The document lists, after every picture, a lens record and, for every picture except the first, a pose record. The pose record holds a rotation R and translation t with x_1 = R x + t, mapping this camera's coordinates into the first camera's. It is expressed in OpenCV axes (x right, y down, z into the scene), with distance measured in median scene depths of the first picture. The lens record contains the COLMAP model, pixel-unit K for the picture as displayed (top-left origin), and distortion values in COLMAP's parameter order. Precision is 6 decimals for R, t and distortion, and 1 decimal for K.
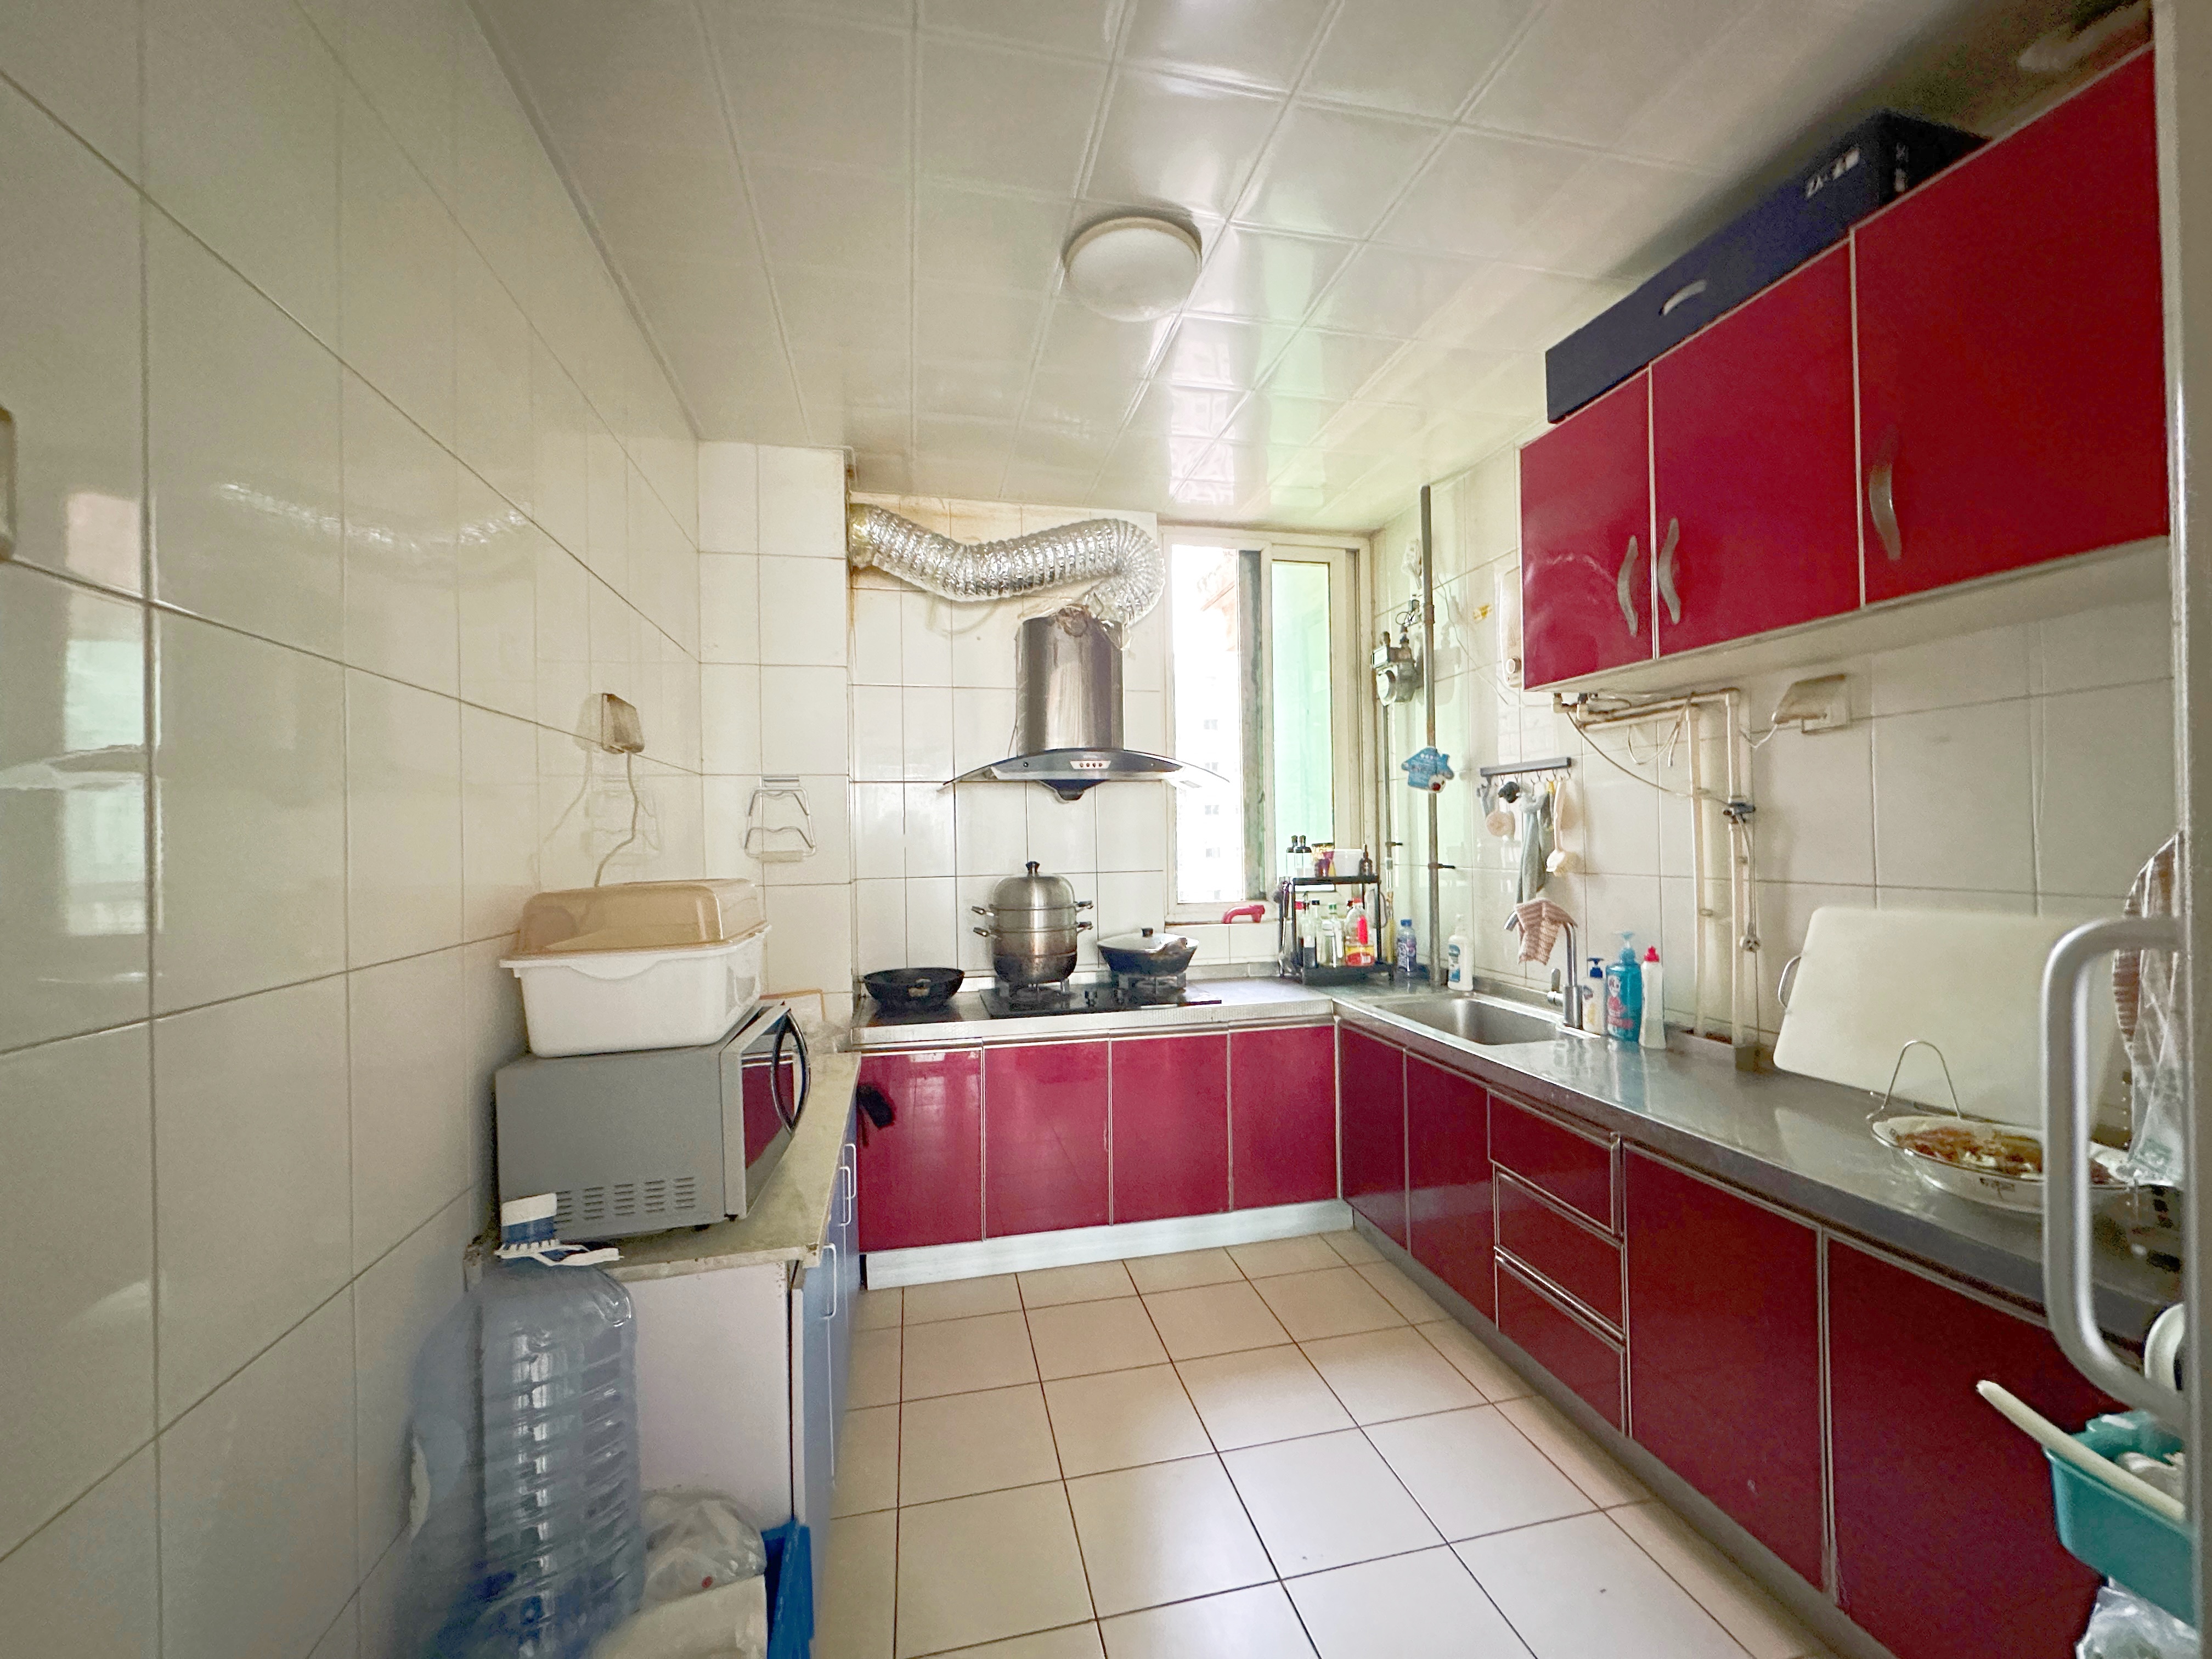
lens RADIAL K [[877.8, 0, 1112.9], [0, 877.8, 833.7], [0, 0, 1]] dist [-0.001283, -0.000034]
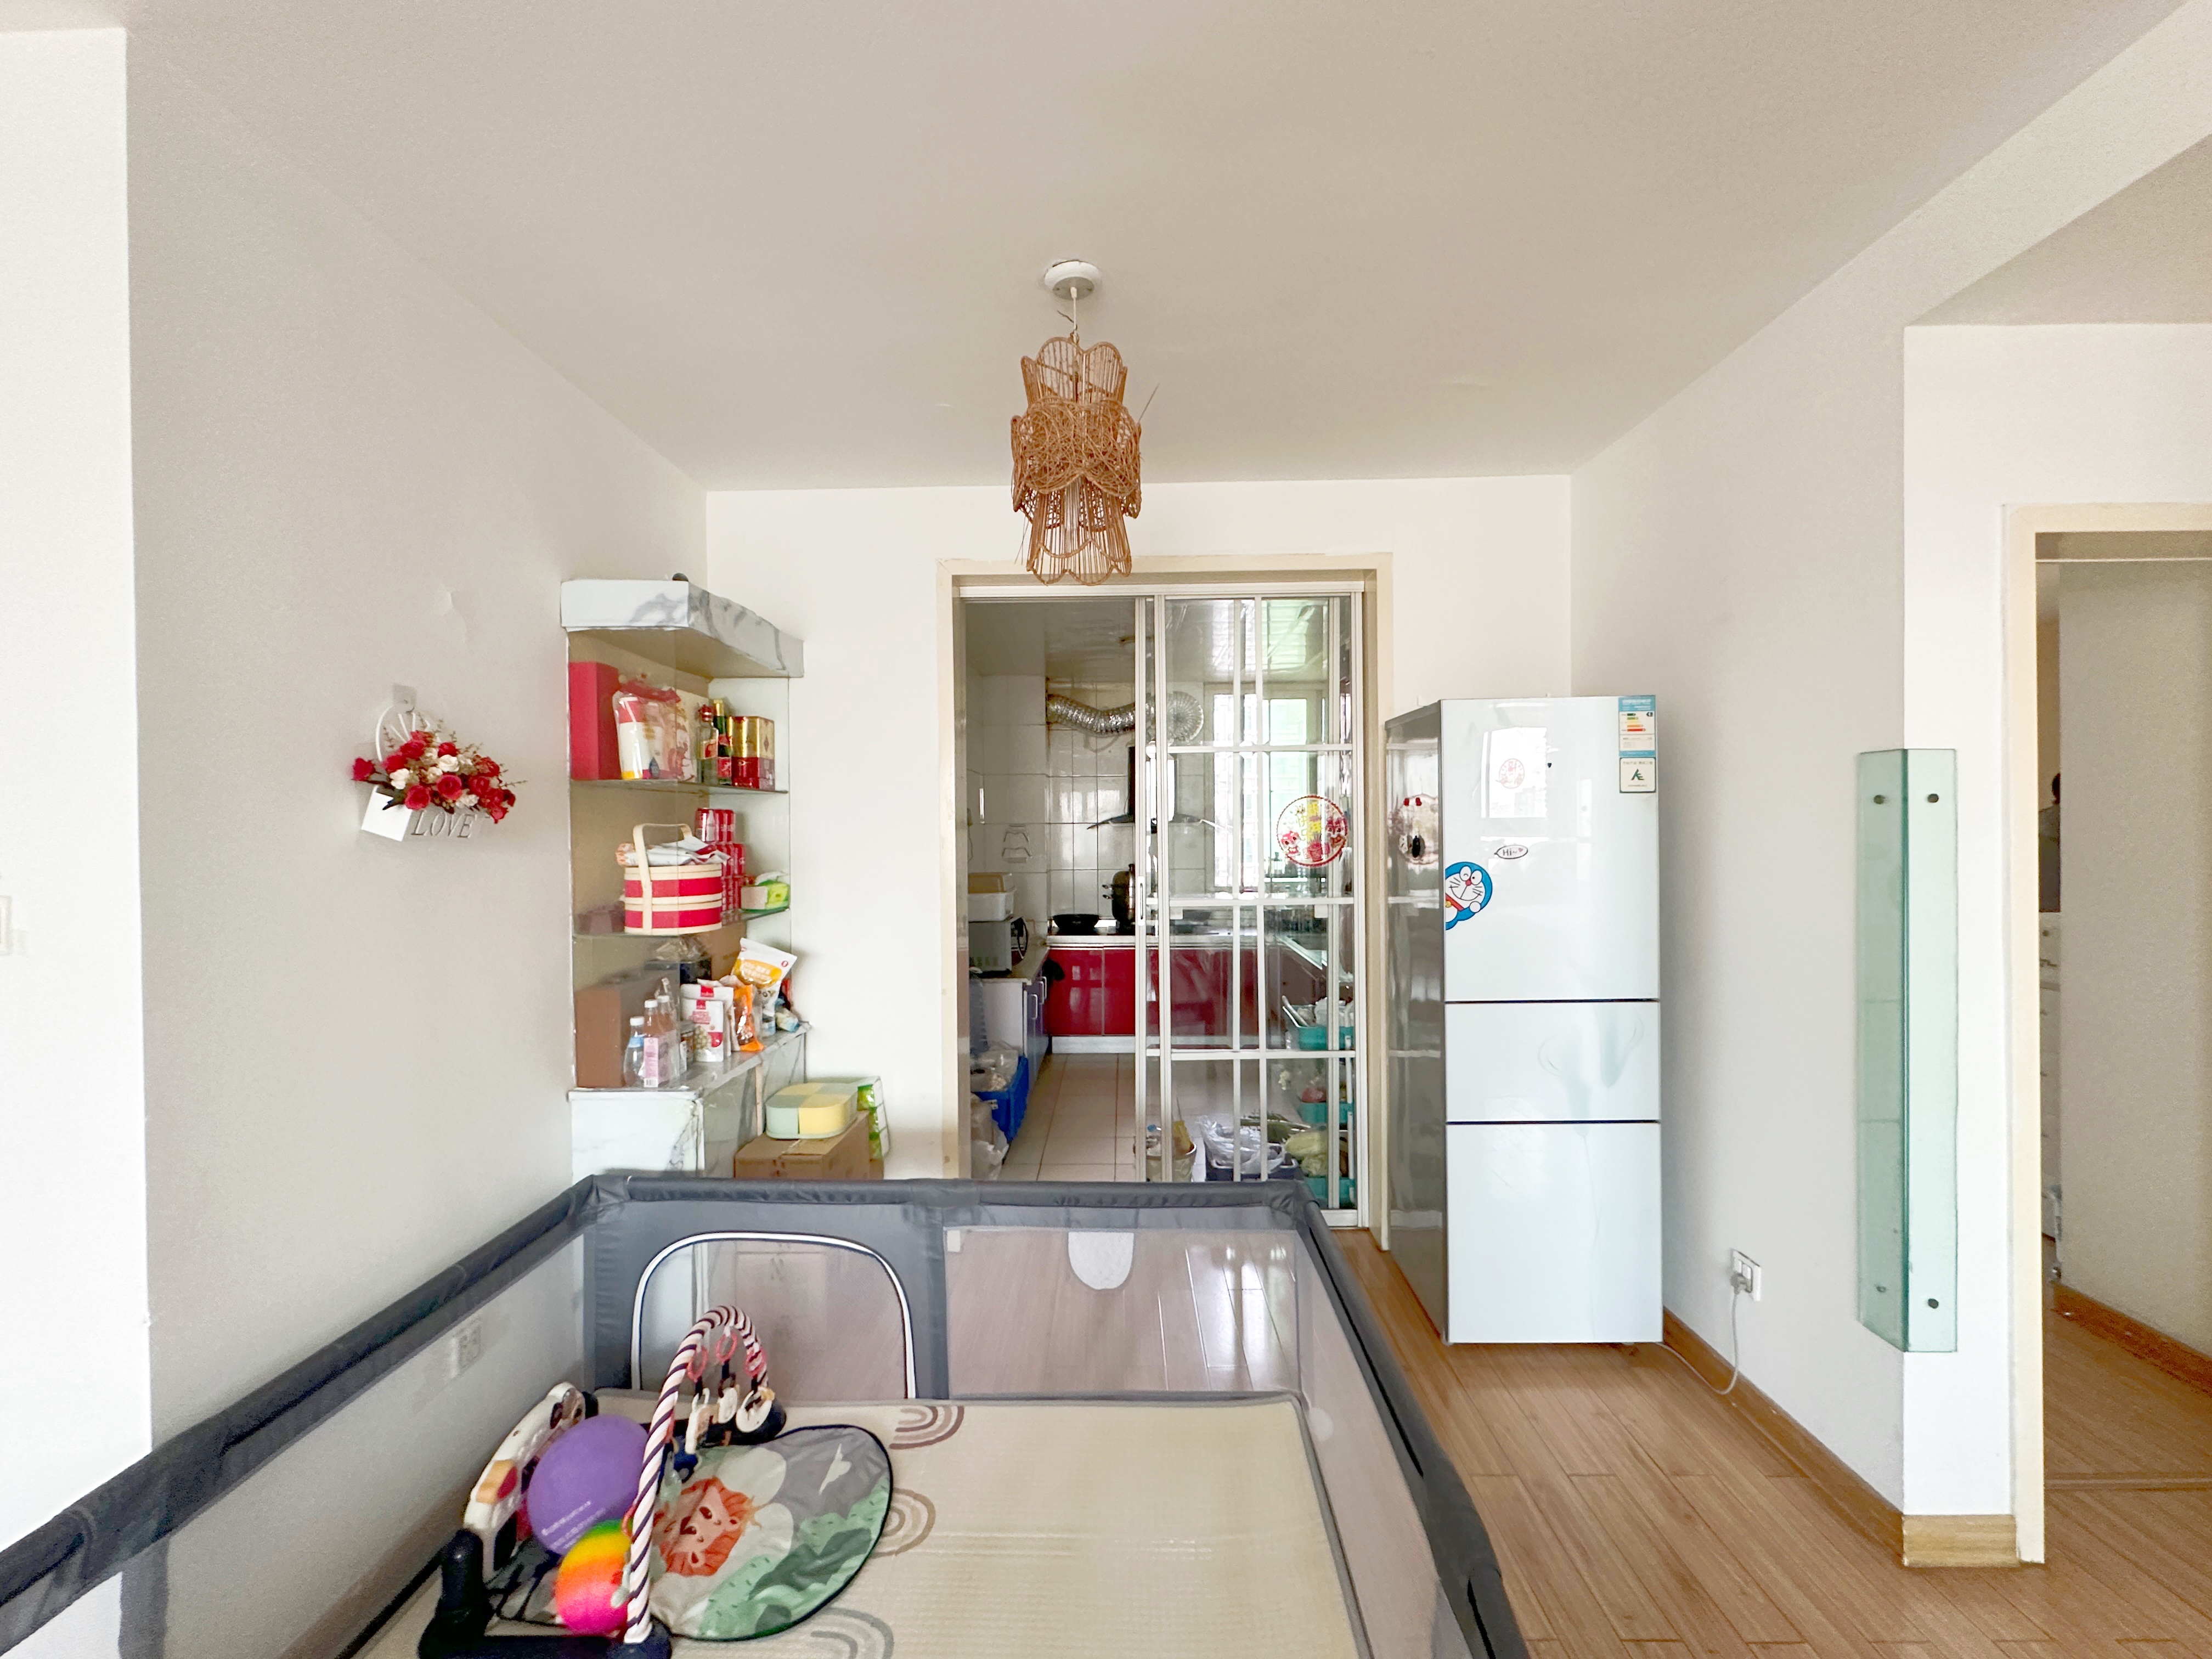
lens RADIAL K [[877.8, 0, 1107.5], [0, 877.8, 833.2], [0, 0, 1]] dist [-0.001283, -0.000034]
pose [[0.970551, 0.005715, -0.240826, 0.357649], [-0.004478, 0.999974, 0.005684, -0.051934], [0.240853, -0.004438, 0.970552, -1.041711]]
